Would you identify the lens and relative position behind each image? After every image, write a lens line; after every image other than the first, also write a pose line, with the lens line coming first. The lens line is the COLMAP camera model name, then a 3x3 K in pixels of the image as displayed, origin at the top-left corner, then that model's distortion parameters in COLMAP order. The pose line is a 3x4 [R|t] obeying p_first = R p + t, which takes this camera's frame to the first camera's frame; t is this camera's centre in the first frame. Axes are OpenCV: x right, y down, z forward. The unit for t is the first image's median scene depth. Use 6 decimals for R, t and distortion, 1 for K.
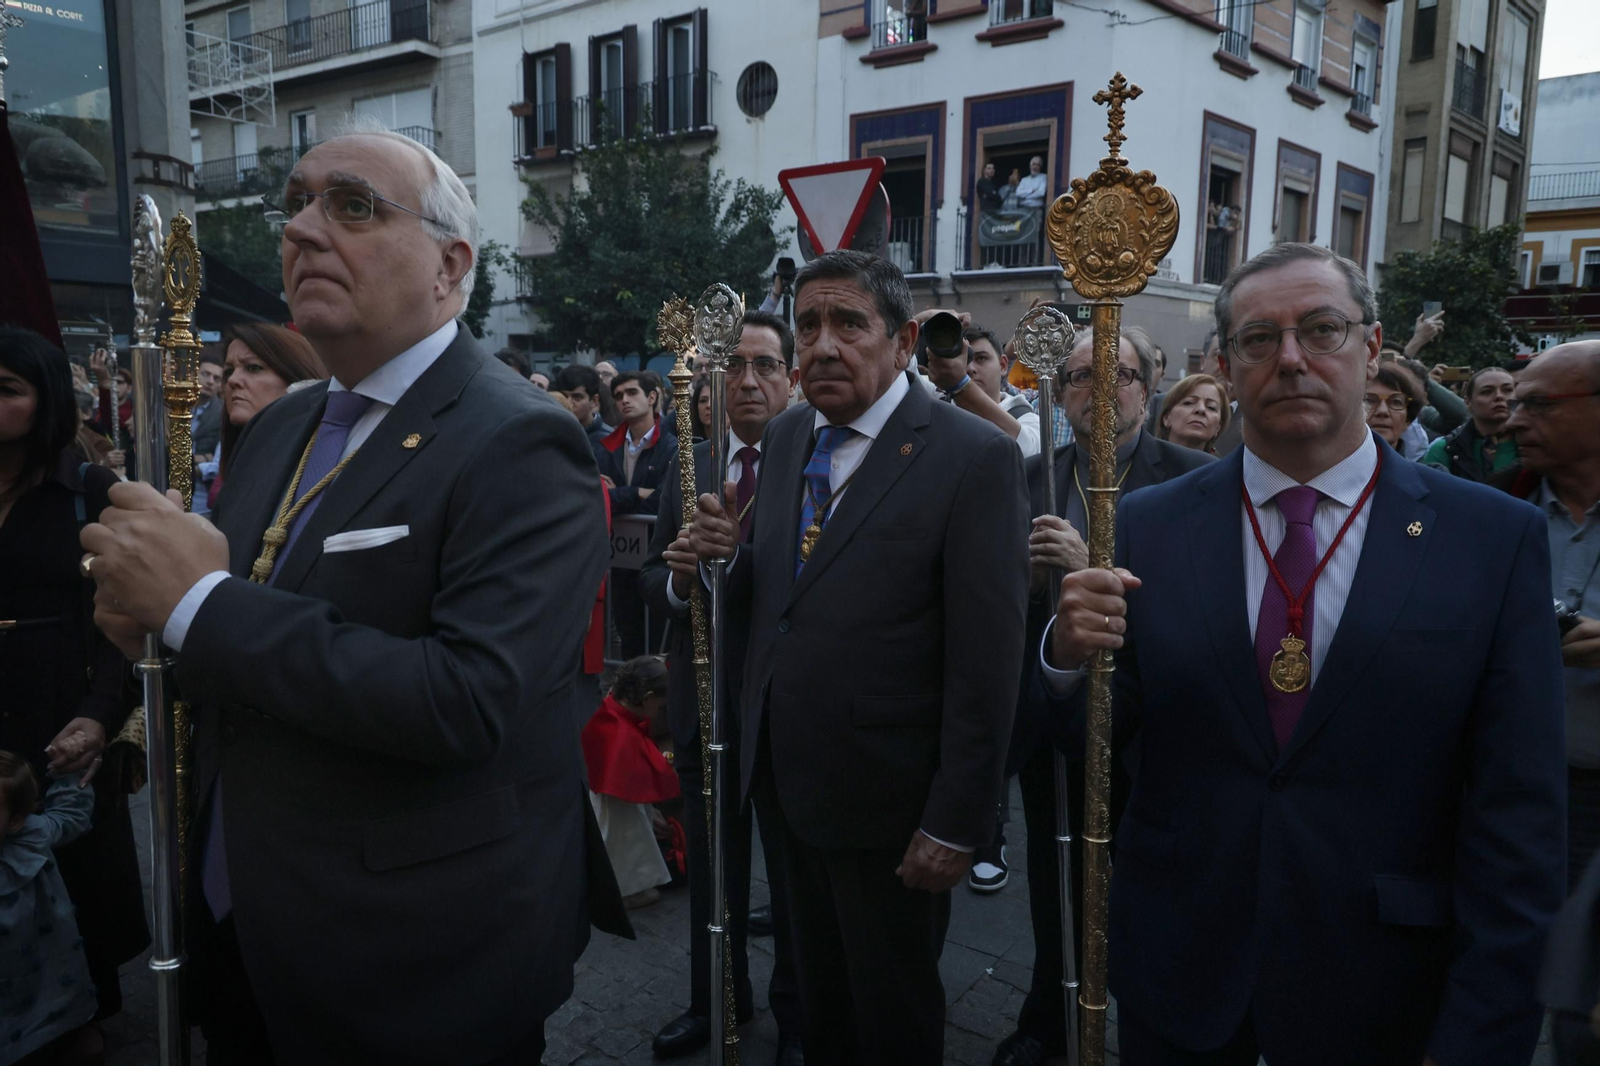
lens RADIAL K [[1078.2, 0, 800.0], [0, 1078.2, 533.0], [0, 0, 1]] dist [0.004720, 0.003431]
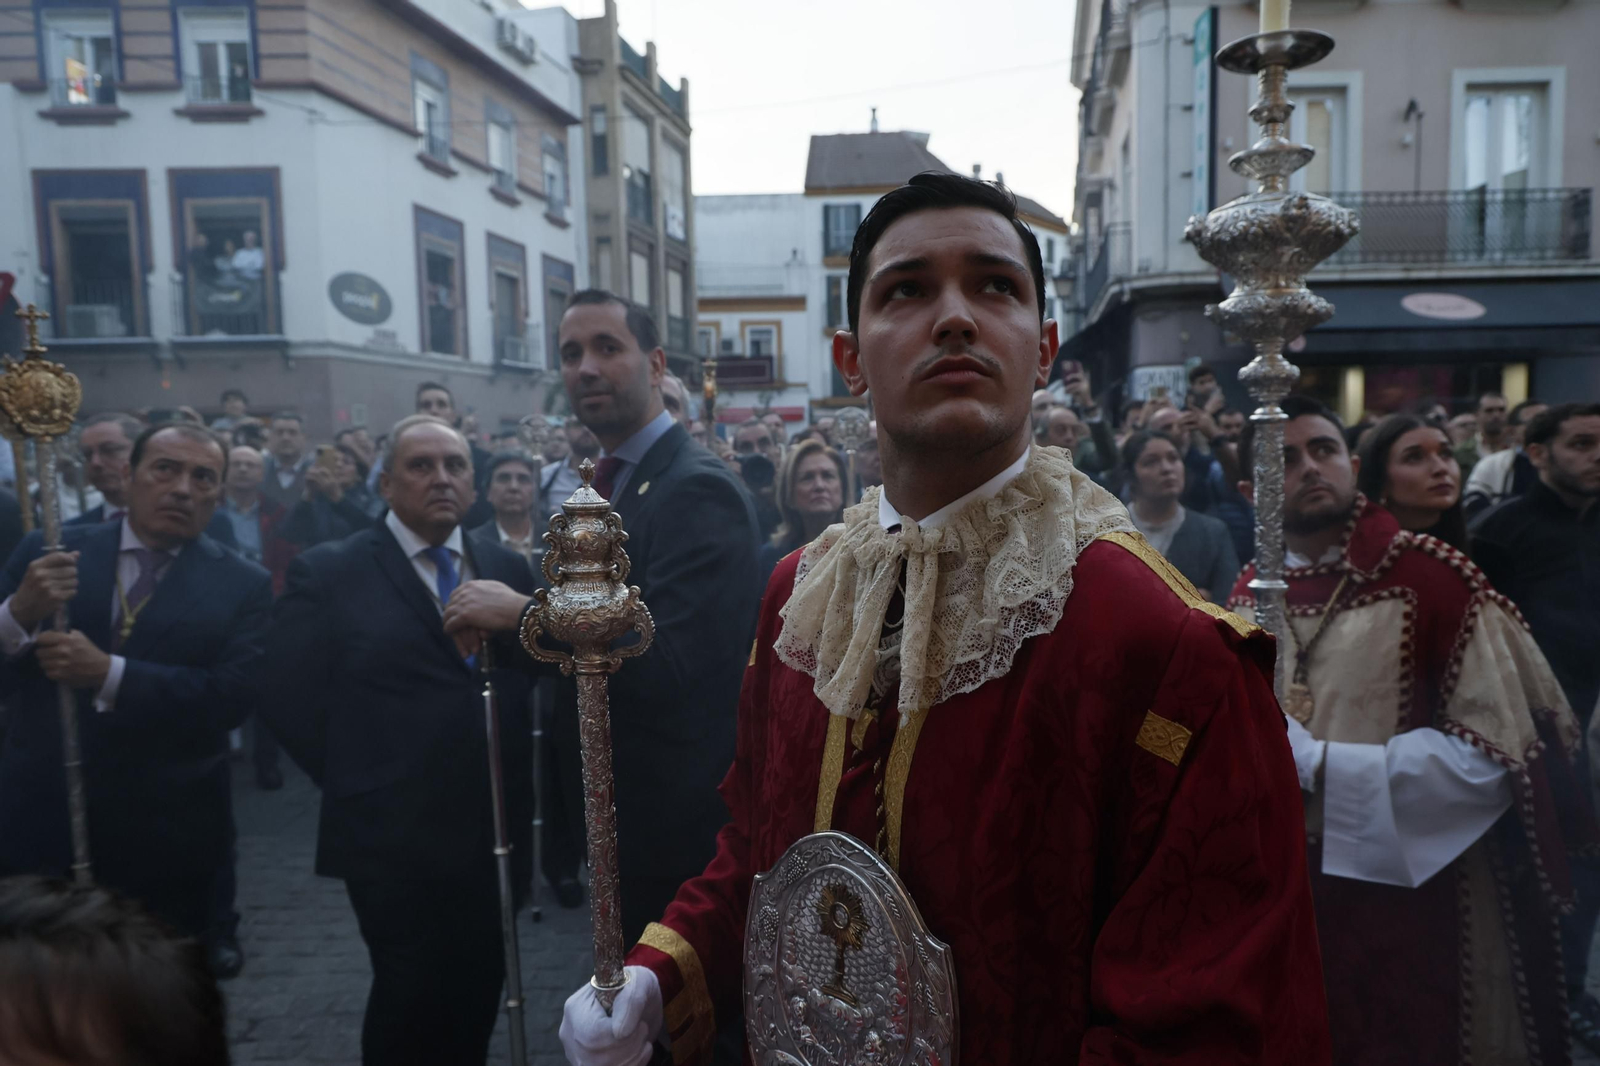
lens RADIAL K [[1078.2, 0, 800.0], [0, 1078.2, 533.0], [0, 0, 1]] dist [0.004720, 0.003431]
pose [[0.810154, -0.077589, 0.581060, 0.015862], [0.106307, 0.994213, -0.015463, 0.015206], [-0.576498, 0.074298, 0.813714, -0.131122]]
